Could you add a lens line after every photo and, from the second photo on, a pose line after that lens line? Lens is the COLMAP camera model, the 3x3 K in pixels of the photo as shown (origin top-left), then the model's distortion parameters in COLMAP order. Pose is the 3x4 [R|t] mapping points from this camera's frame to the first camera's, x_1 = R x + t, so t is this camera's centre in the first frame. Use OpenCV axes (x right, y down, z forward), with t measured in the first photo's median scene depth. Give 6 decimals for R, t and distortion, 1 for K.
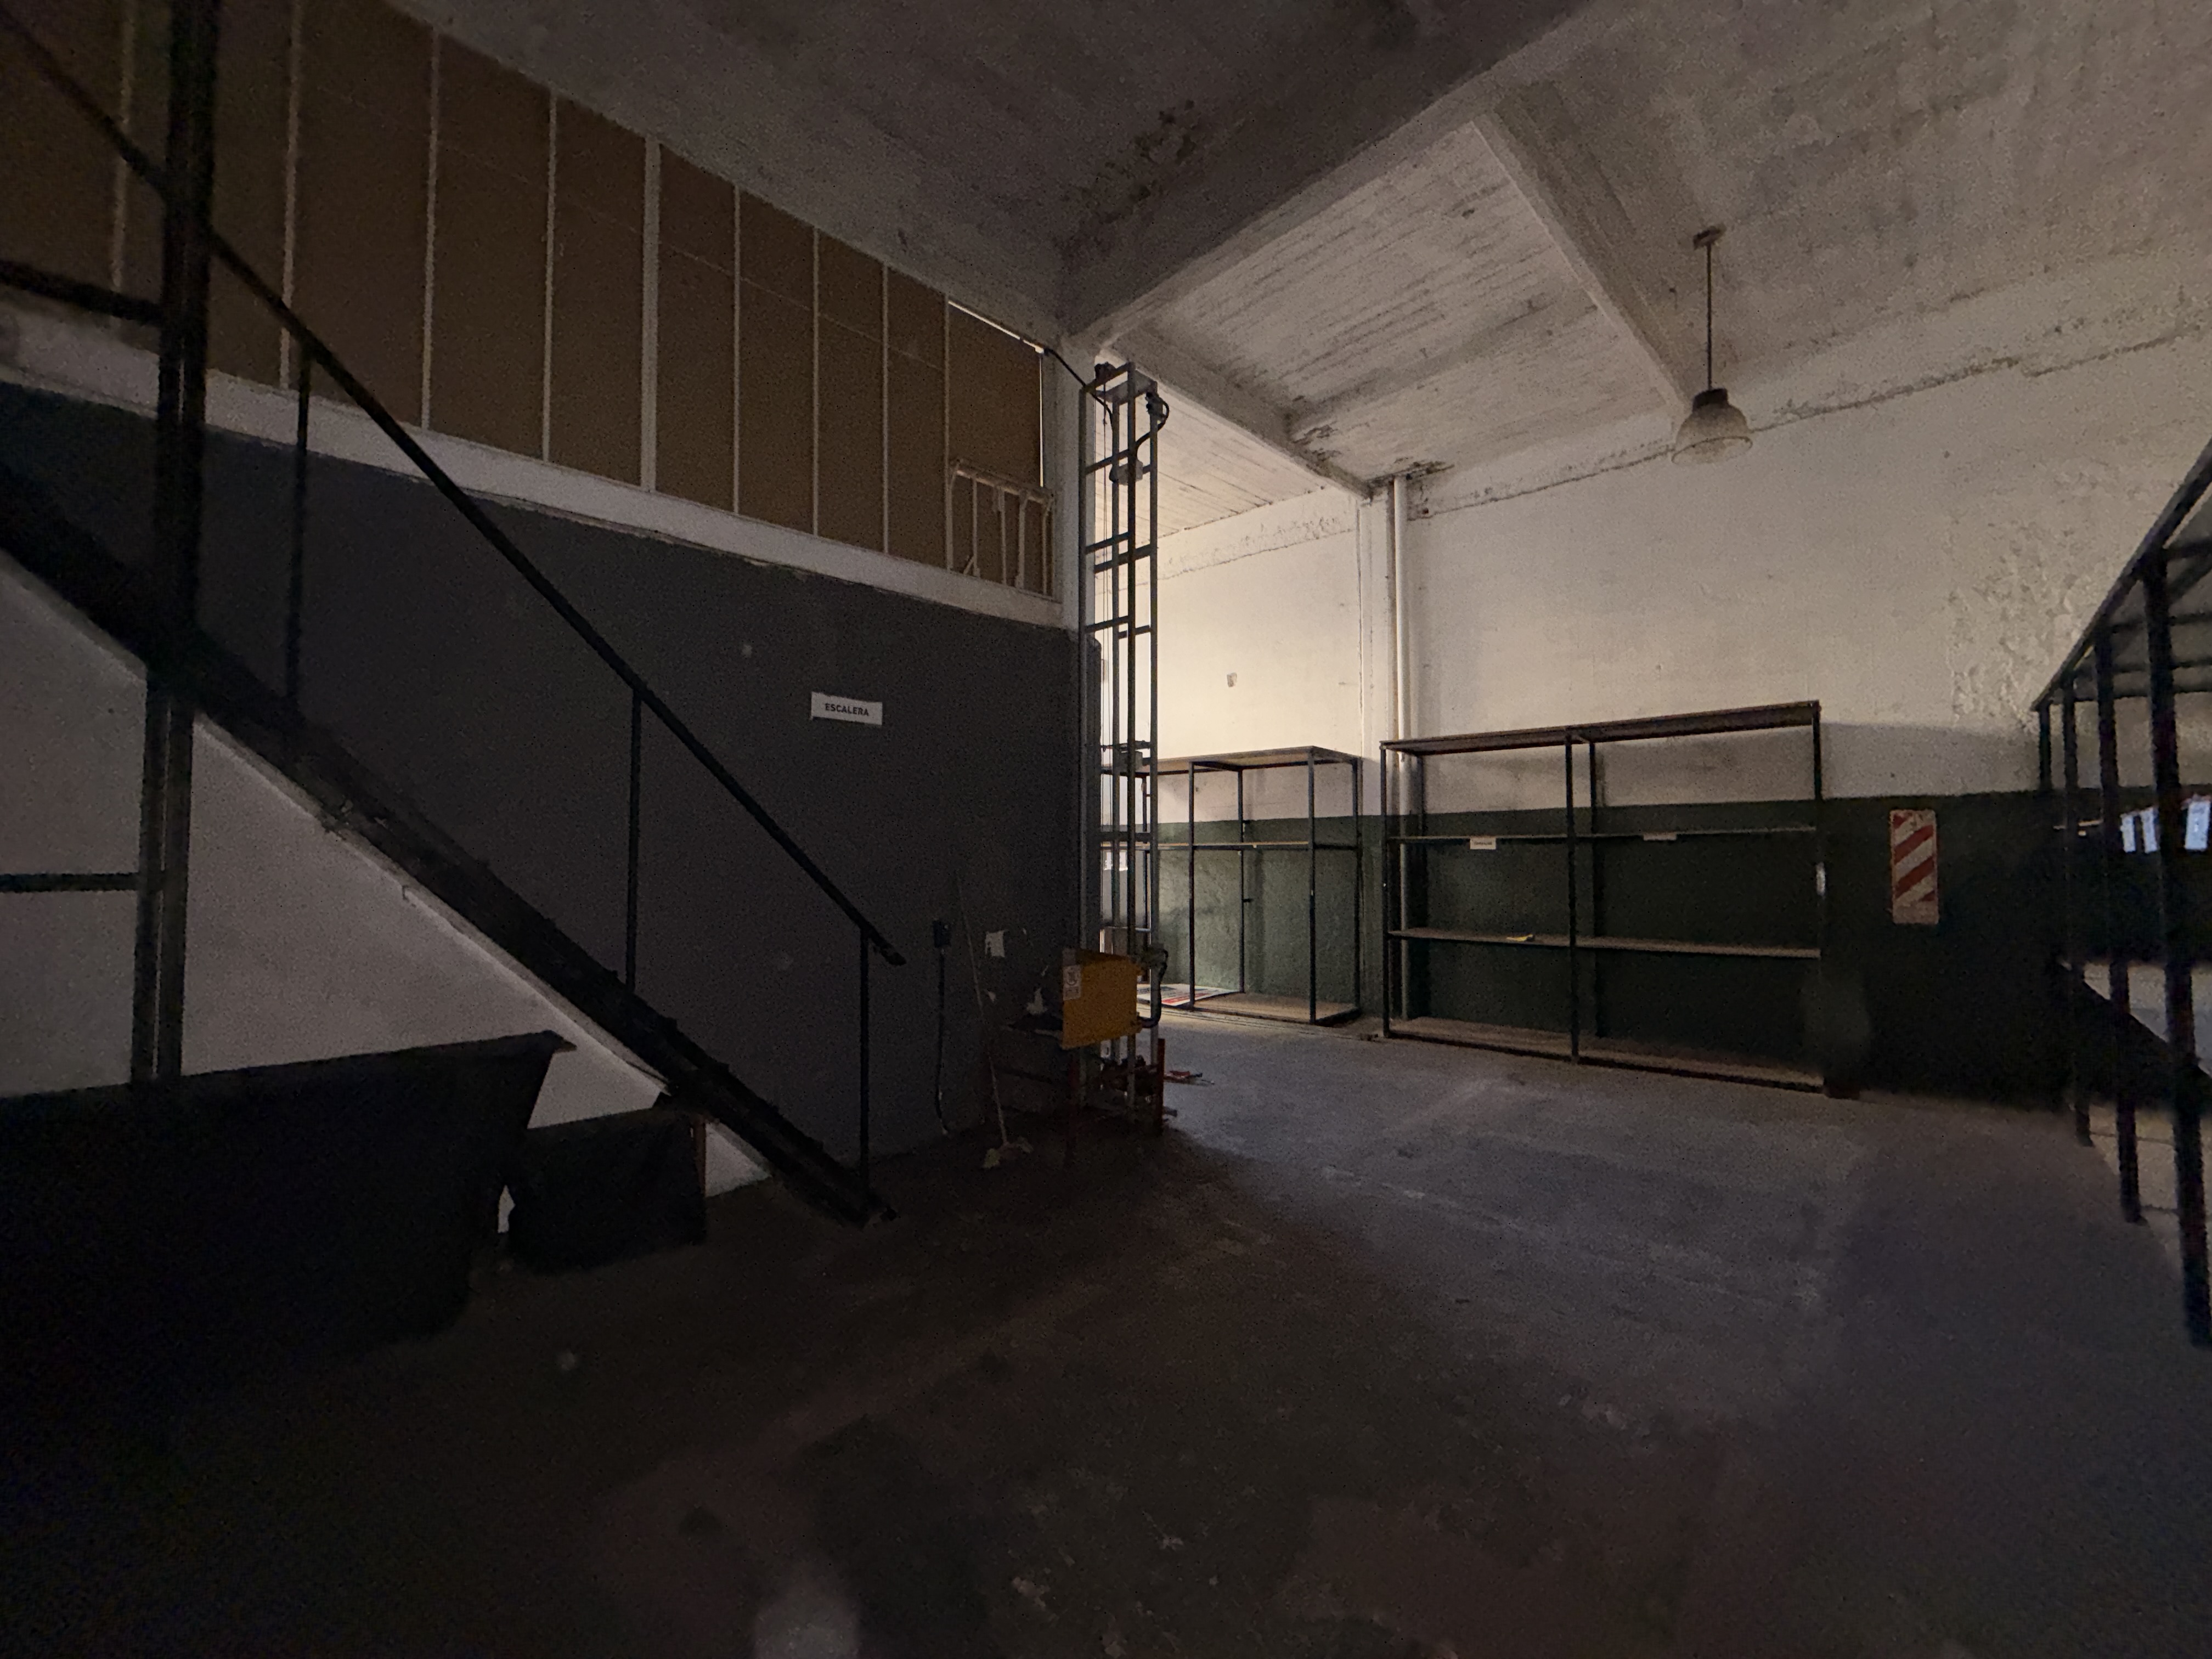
lens RADIAL K [[875.5, 0, 1098.6], [0, 875.5, 828.2], [0, 0, 1]] dist [-0.001607, 0.000638]
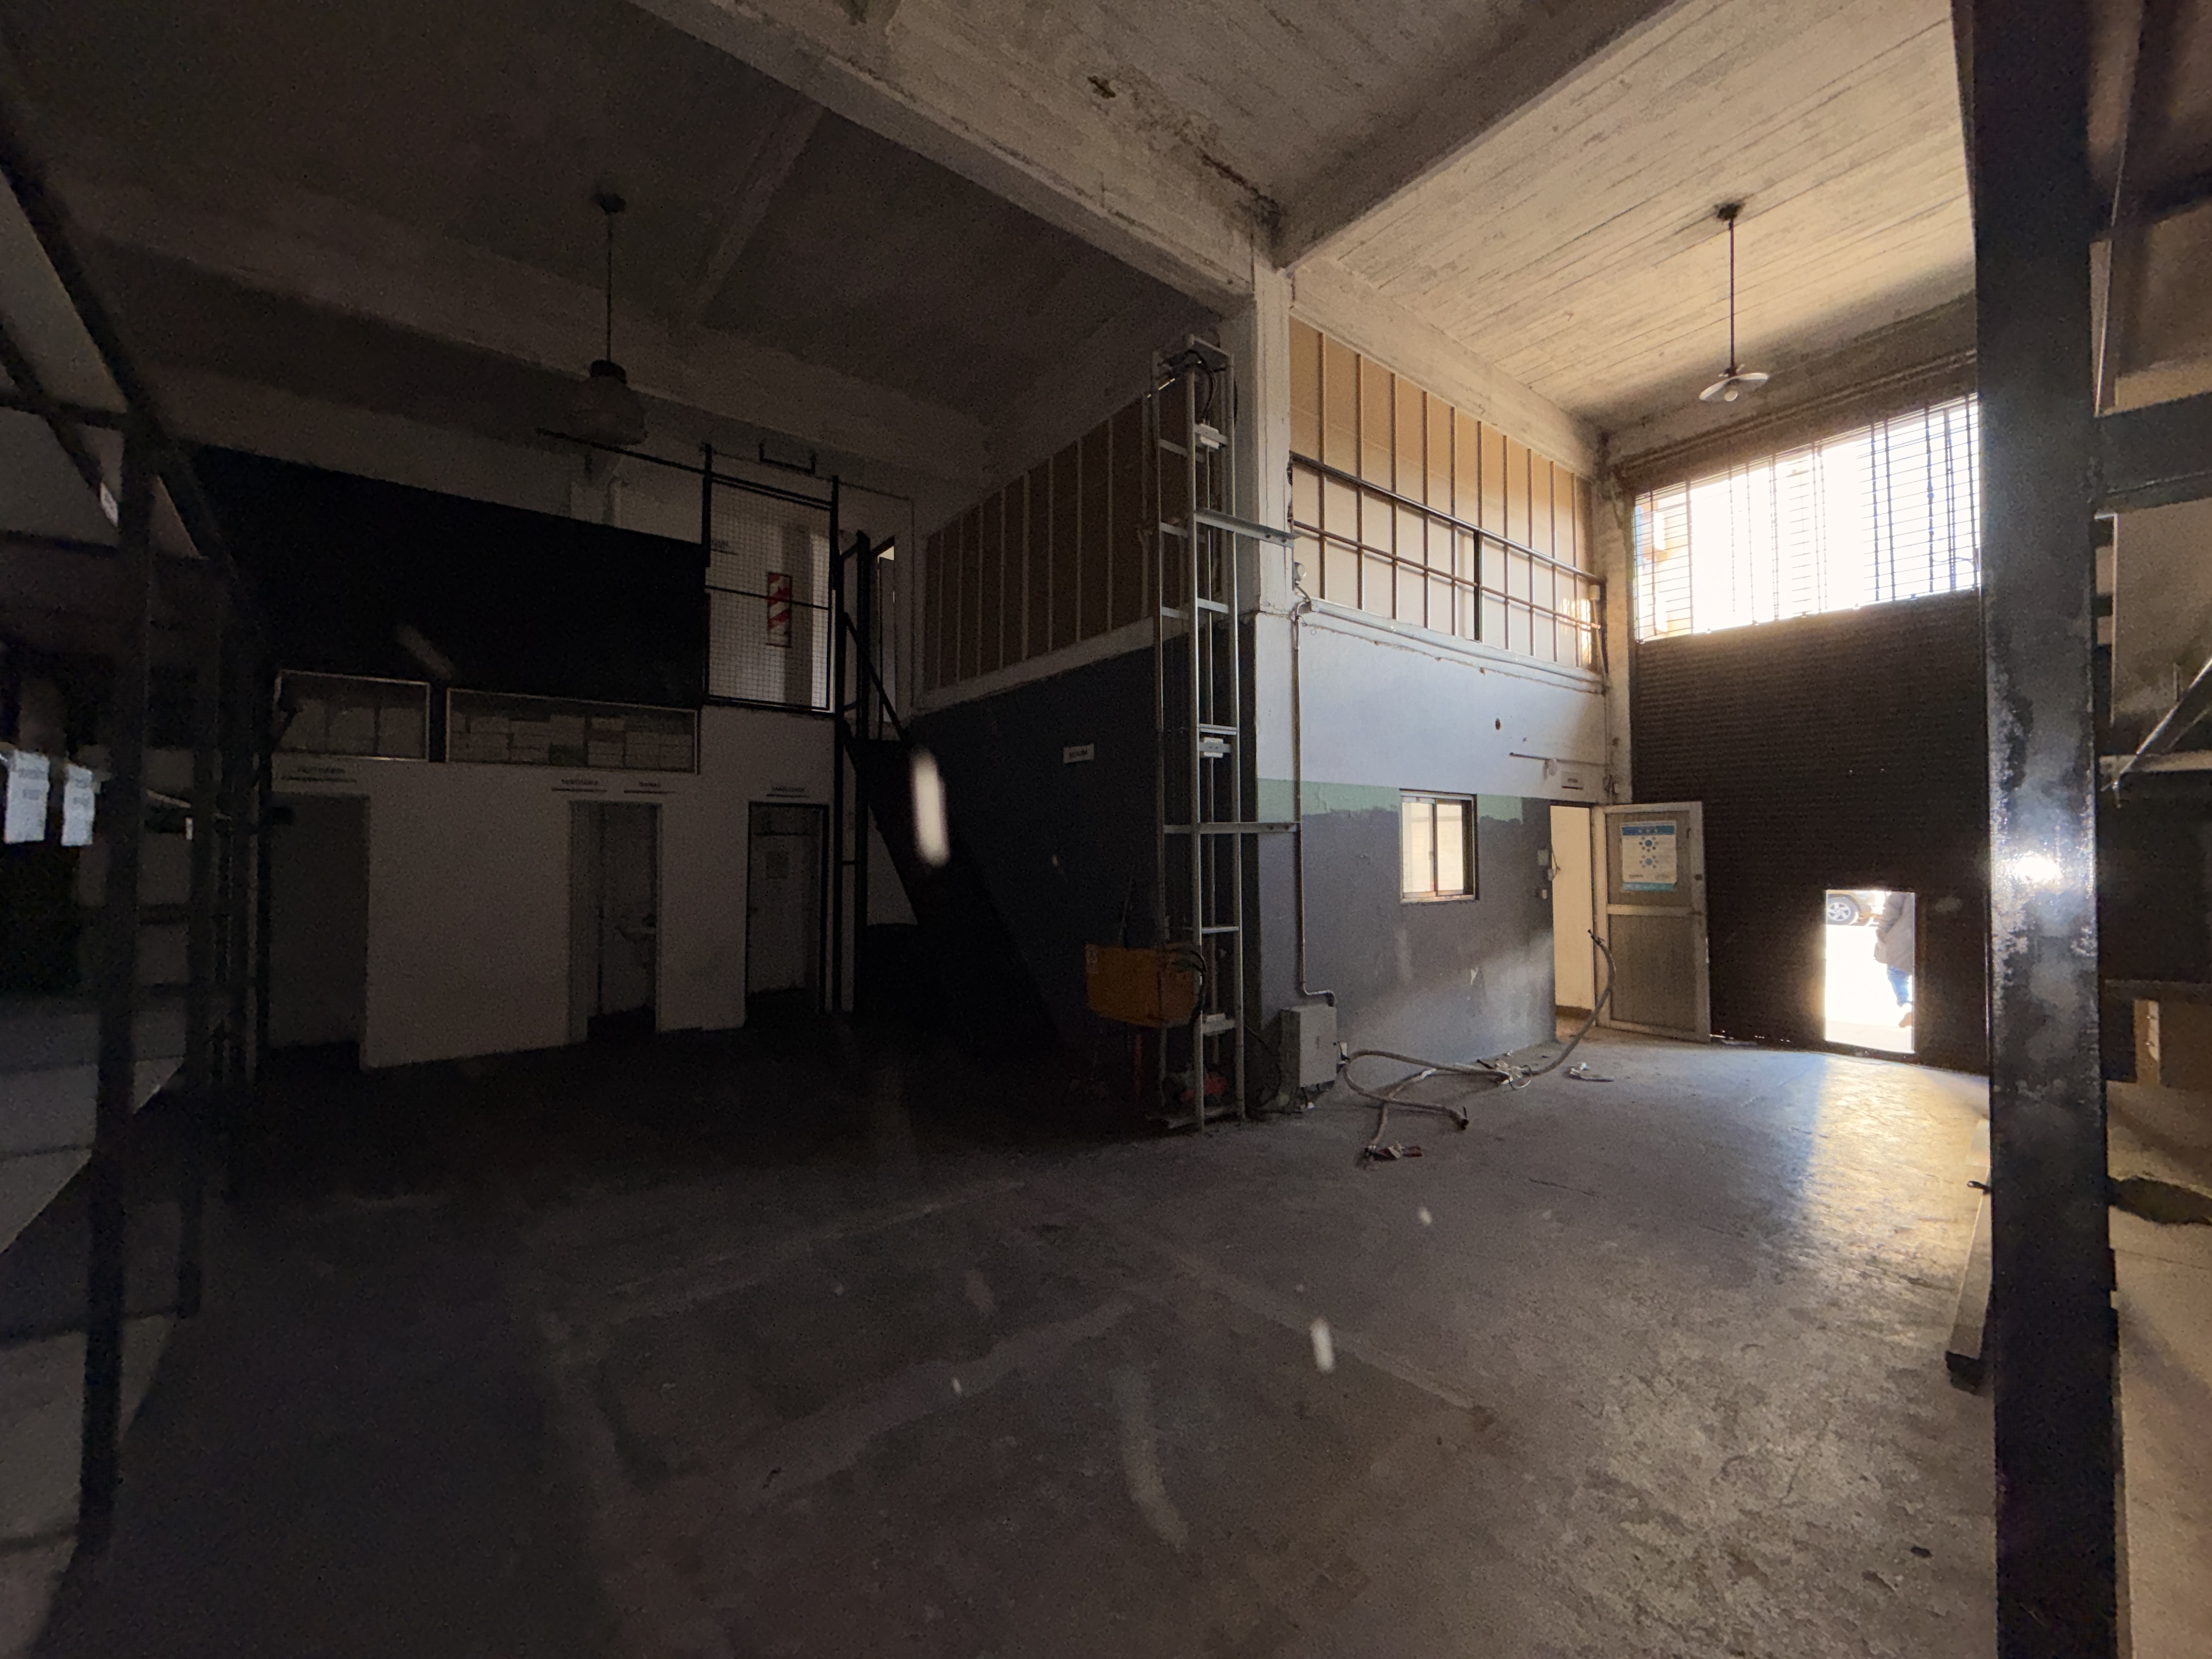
lens RADIAL K [[875.5, 0, 1099.2], [0, 875.5, 828.9], [0, 0, 1]] dist [-0.001607, 0.000638]
pose [[-0.115795, -0.029712, -0.992829, 0.813082], [0.043376, 0.998448, -0.034939, 0.031095], [0.992326, -0.047111, -0.114327, 0.824124]]
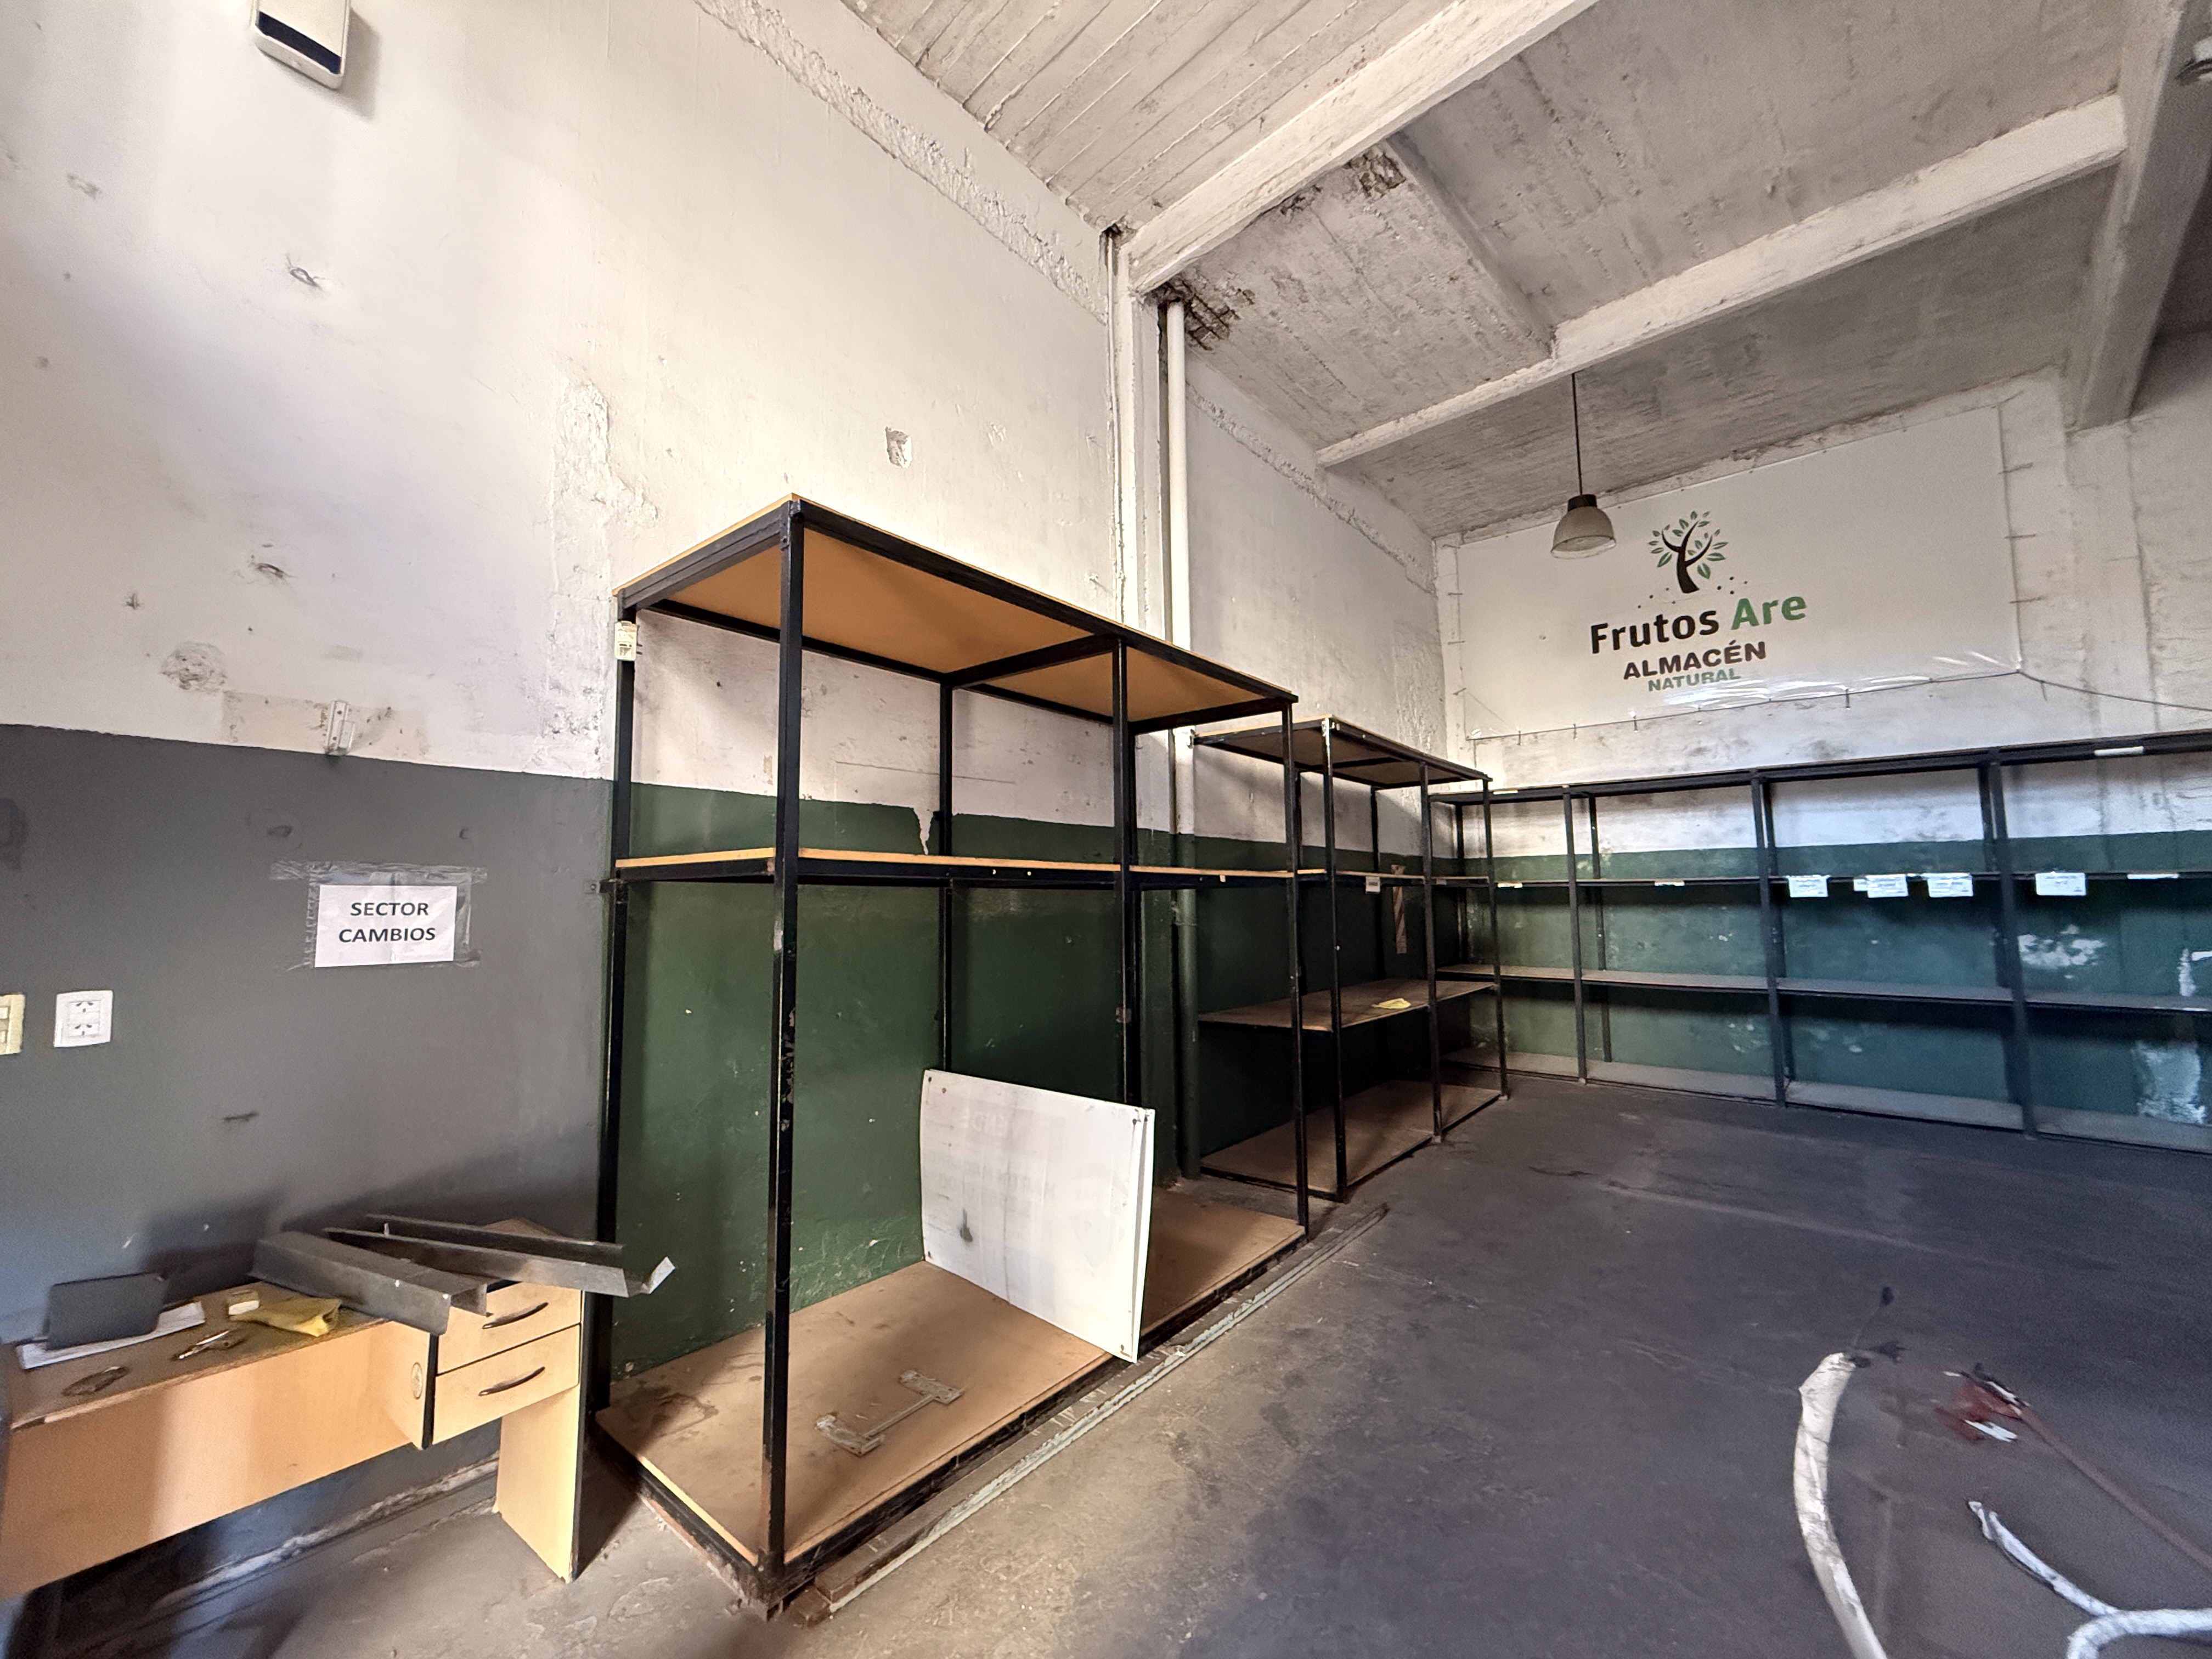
lens RADIAL K [[875.5, 0, 1102.4], [0, 875.5, 826.1], [0, 0, 1]] dist [-0.001607, 0.000638]
pose [[-0.021561, 0.086656, 0.996005, -0.340375], [-0.029561, 0.995746, -0.087273, 0.045652], [-0.999330, -0.031324, -0.018908, 1.397924]]
